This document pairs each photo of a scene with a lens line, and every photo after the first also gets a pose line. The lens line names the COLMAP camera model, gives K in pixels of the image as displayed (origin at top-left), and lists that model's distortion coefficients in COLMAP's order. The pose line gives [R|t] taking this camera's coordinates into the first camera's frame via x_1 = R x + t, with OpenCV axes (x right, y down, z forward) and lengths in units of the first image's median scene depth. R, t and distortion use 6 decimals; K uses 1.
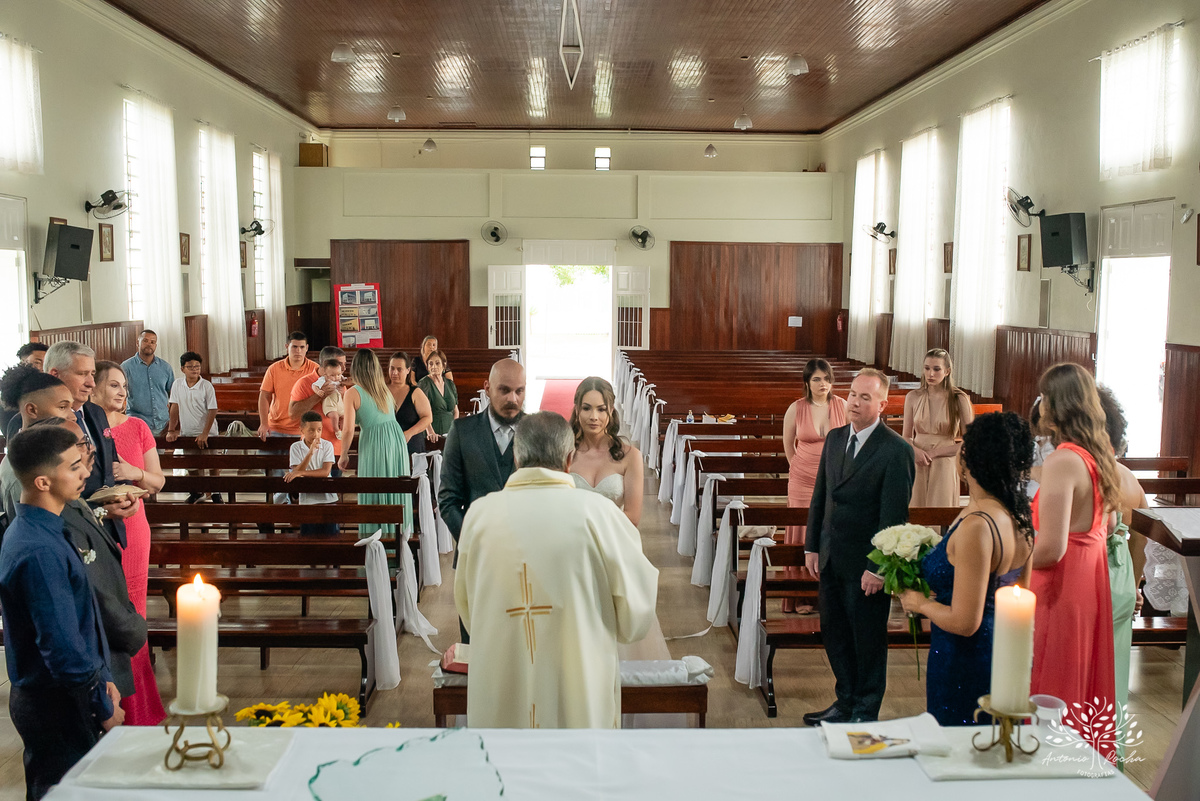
lens RADIAL K [[1209.5, 0, 588.6], [0, 1209.5, 396.0], [0, 0, 1]] dist [-0.006707, 0.000000]
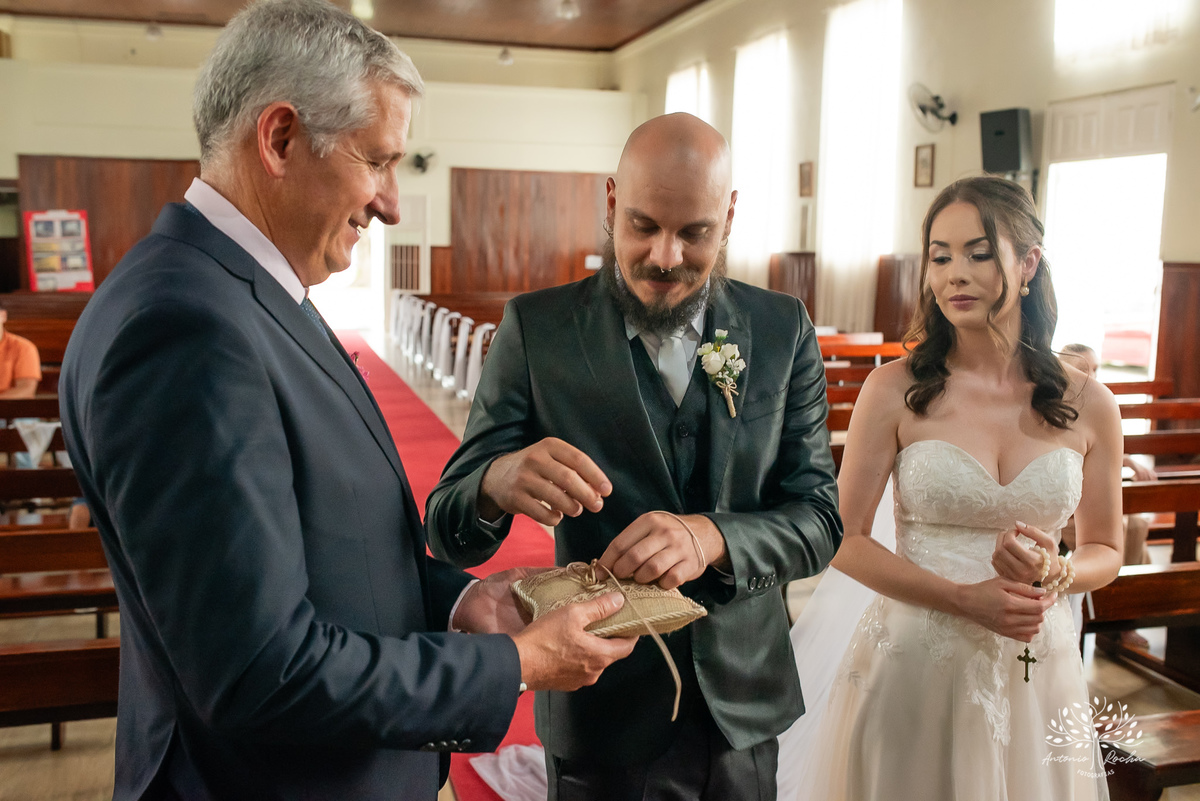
lens RADIAL K [[1209.5, 0, 602.0], [0, 1209.5, 403.5], [0, 0, 1]] dist [-0.006707, 0.000000]
pose [[0.969127, -0.023059, 0.245480, -0.042340], [0.013828, 0.999133, 0.039260, 0.006790], [-0.246173, -0.034654, 0.968606, 0.142924]]
